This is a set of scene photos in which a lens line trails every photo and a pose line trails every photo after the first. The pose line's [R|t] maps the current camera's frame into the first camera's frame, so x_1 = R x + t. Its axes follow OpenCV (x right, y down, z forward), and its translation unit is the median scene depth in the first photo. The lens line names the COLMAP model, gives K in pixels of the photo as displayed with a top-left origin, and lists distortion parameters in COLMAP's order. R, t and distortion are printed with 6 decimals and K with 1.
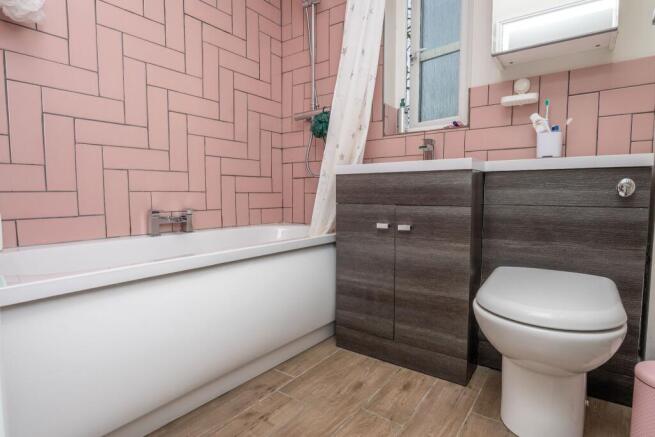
lens RADIAL K [[349.3, 0, 325.2], [0, 349.3, 219.5], [0, 0, 1]] dist [-0.017979, 0.002049]
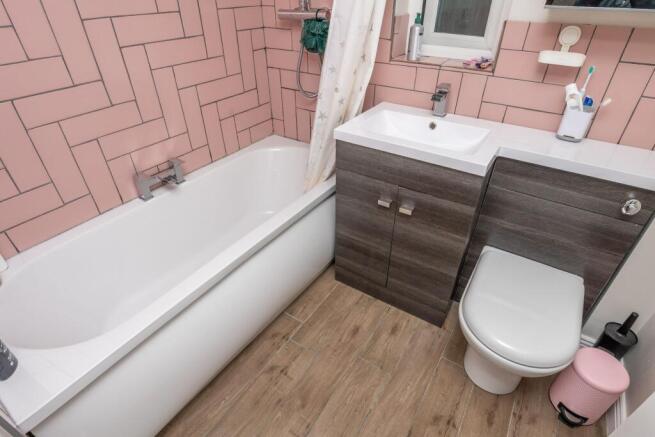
lens RADIAL K [[349.3, 0, 329.3], [0, 349.3, 220.0], [0, 0, 1]] dist [-0.017979, 0.002049]
pose [[0.998557, -0.032081, 0.043075, -0.035094], [0.005103, 0.855049, 0.518522, -0.452070], [-0.053466, -0.517554, 0.853979, 0.135061]]
